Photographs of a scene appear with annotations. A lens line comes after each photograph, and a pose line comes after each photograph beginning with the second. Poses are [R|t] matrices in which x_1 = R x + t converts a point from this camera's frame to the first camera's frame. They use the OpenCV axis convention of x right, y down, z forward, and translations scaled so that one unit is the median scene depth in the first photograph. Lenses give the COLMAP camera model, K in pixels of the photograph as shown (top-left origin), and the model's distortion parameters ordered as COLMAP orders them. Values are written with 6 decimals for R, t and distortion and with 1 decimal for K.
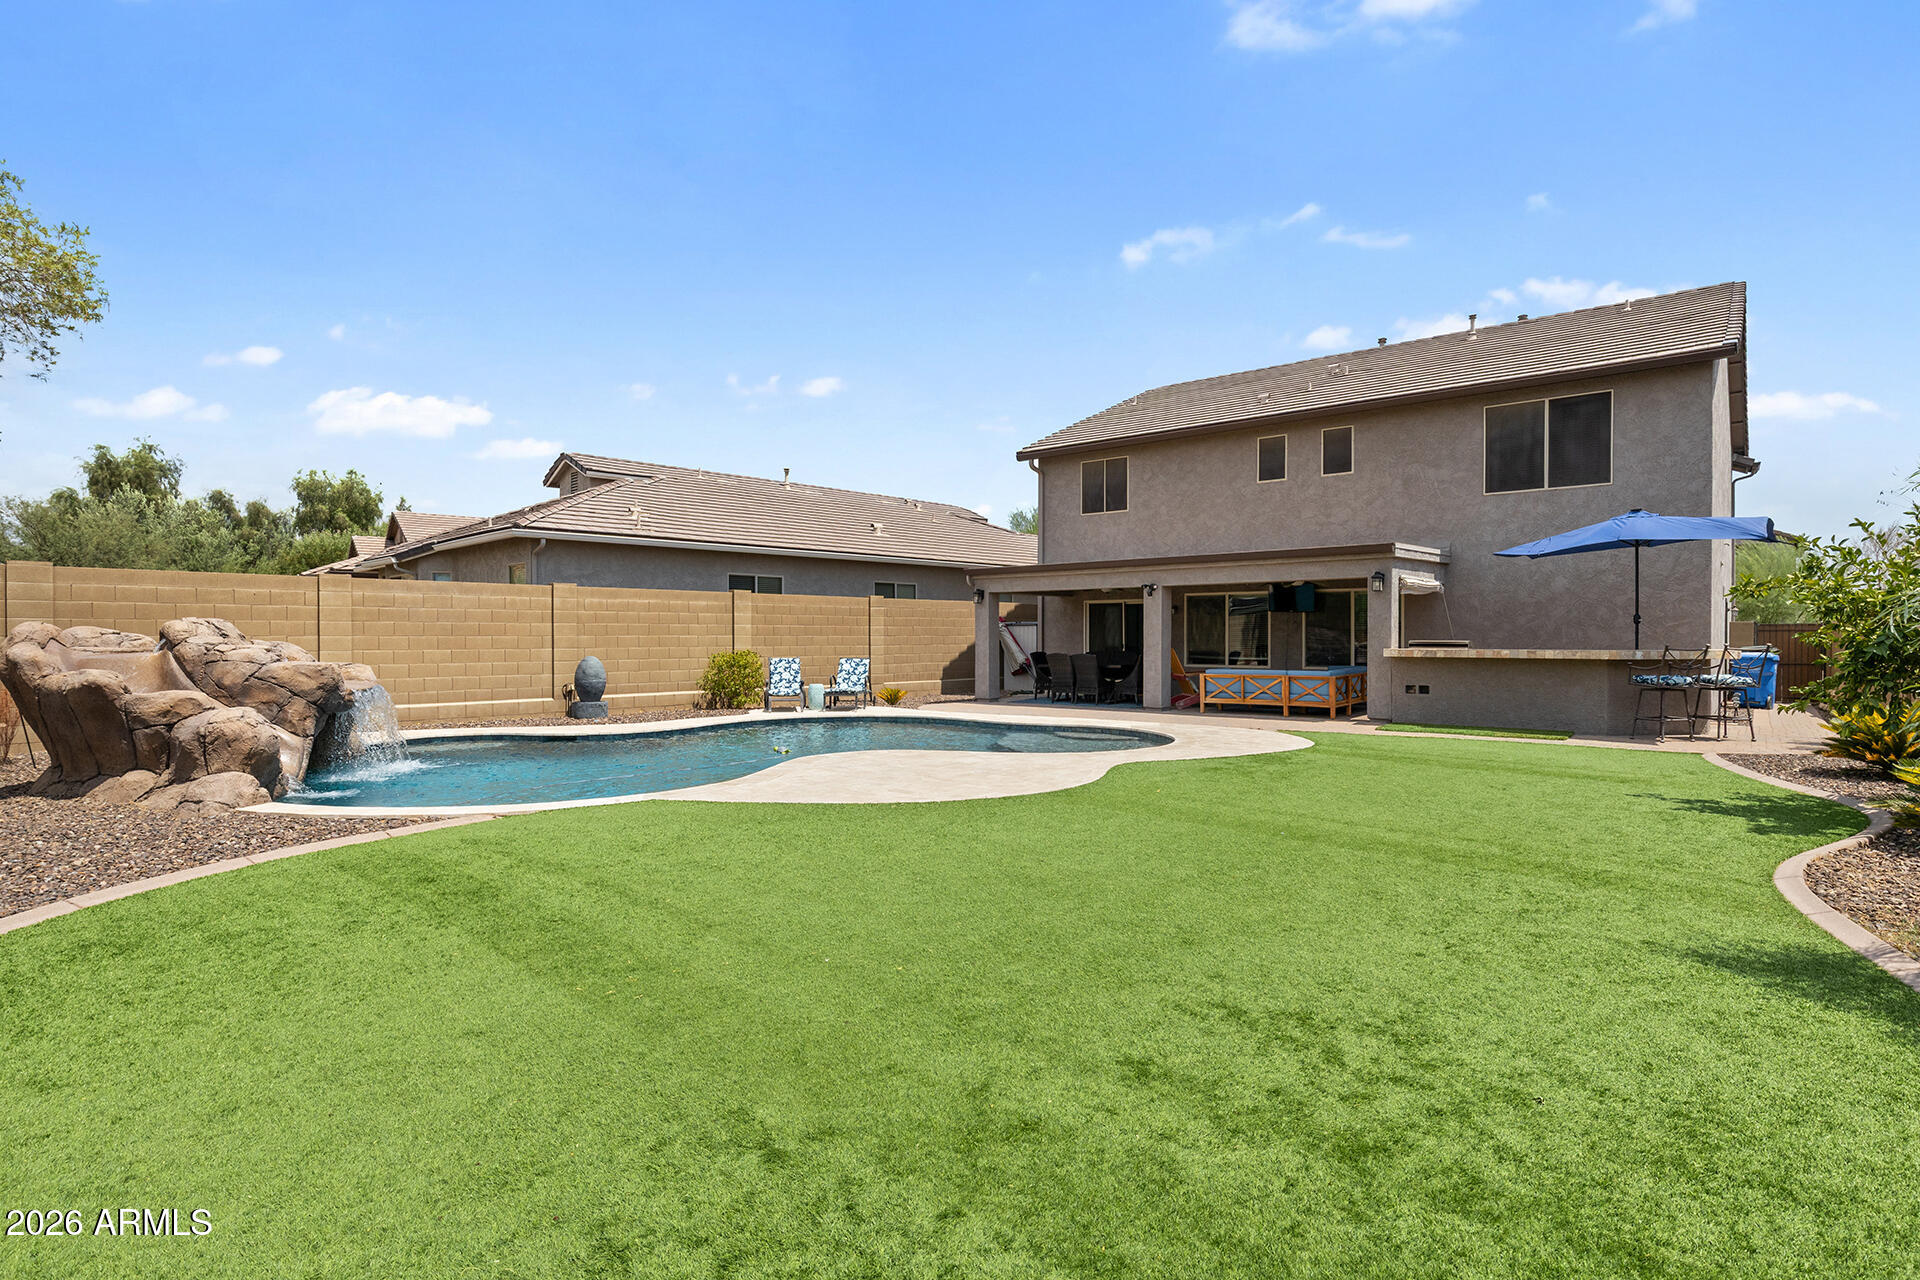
lens RADIAL K [[965.6, 0, 952.3], [0, 965.6, 640.3], [0, 0, 1]] dist [-0.001311, -0.002352]
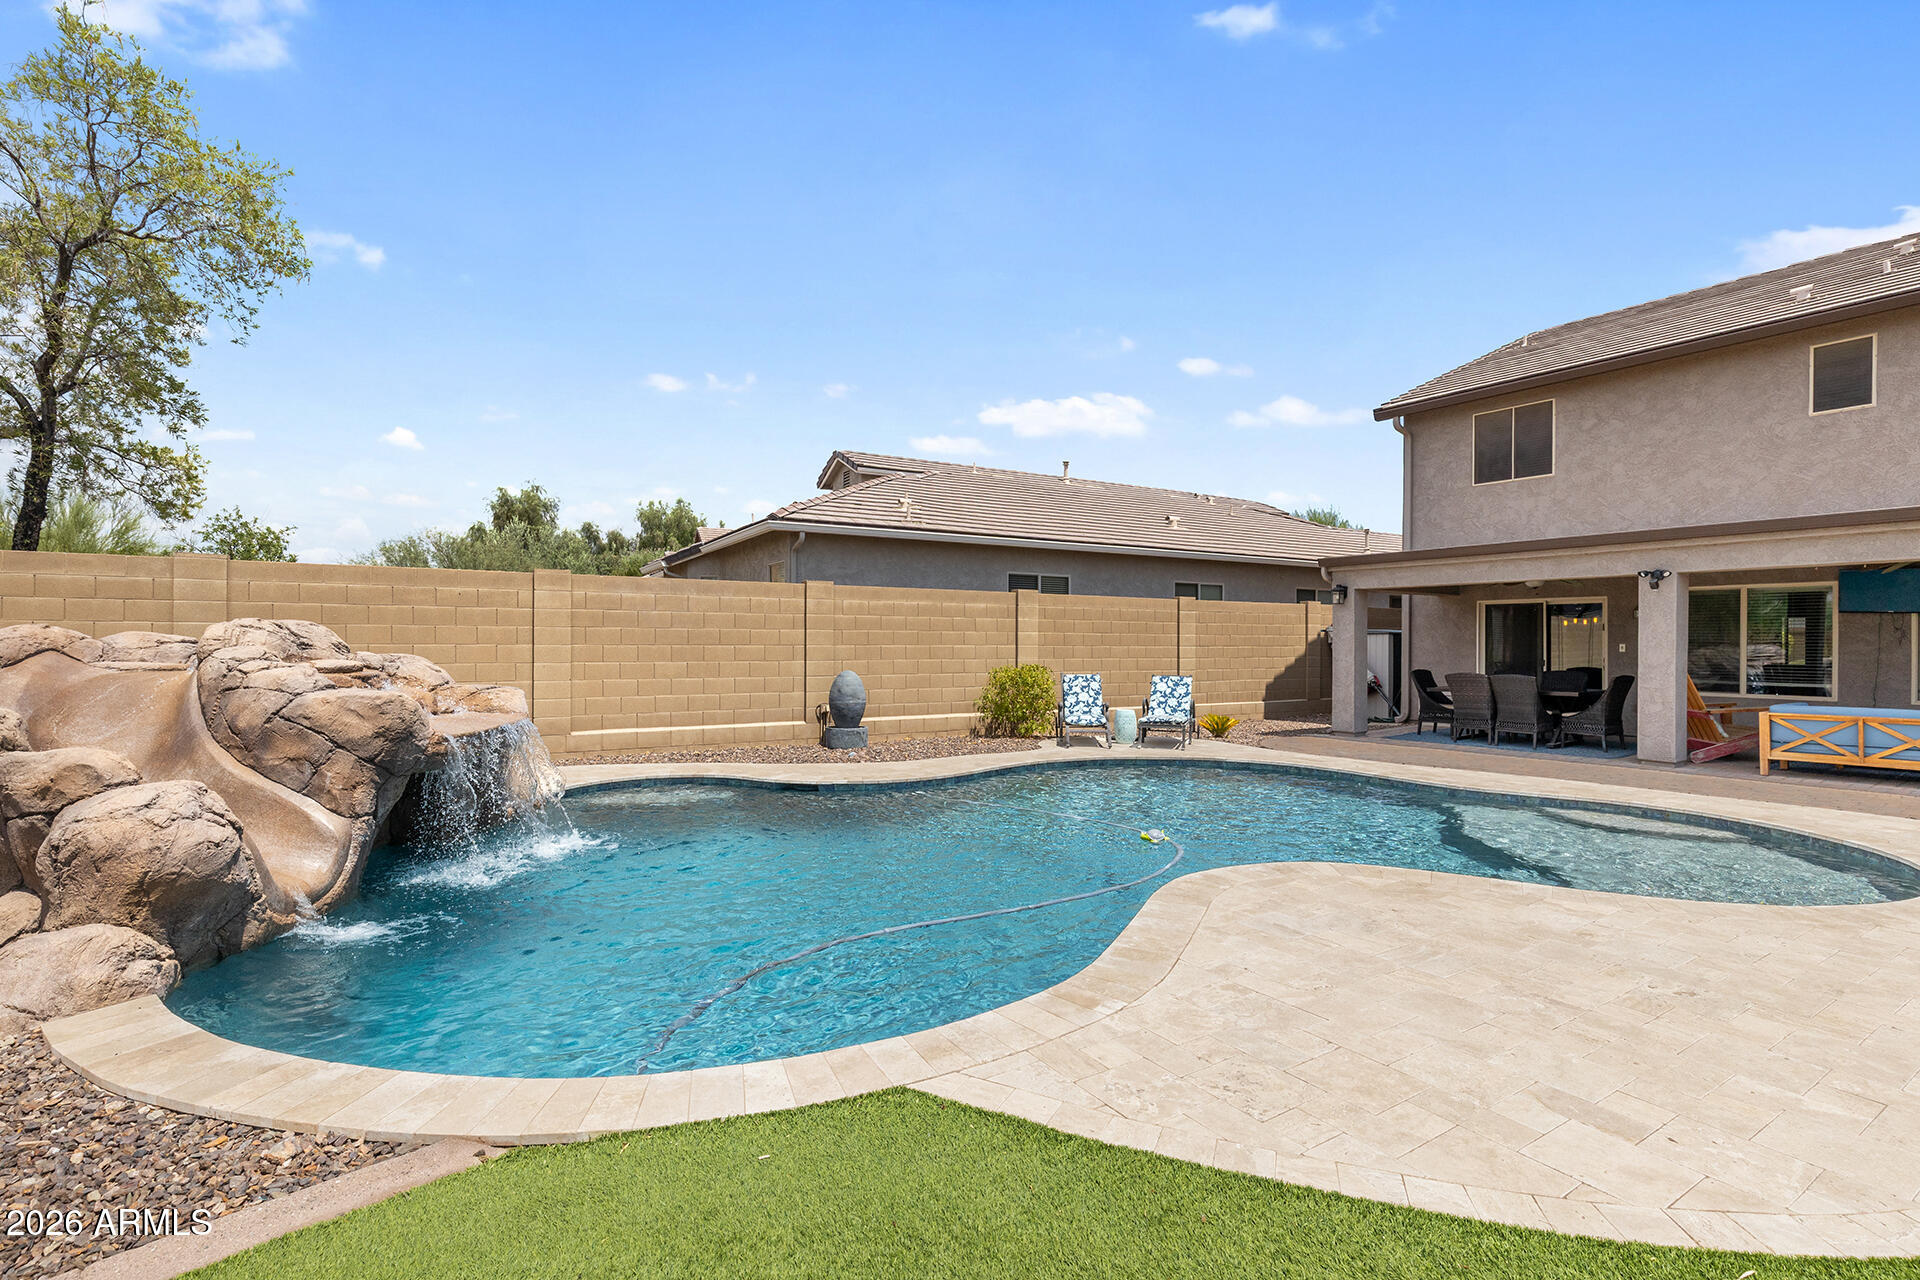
lens RADIAL K [[872.5, 0, 951.4], [0, 872.5, 640.7], [0, 0, 1]] dist [0.004929, -0.000942]
pose [[0.962973, 0.004056, -0.269568, -0.085414], [-0.006099, 0.999959, -0.006741, -0.003789], [0.269530, 0.008136, 0.962958, 0.289168]]
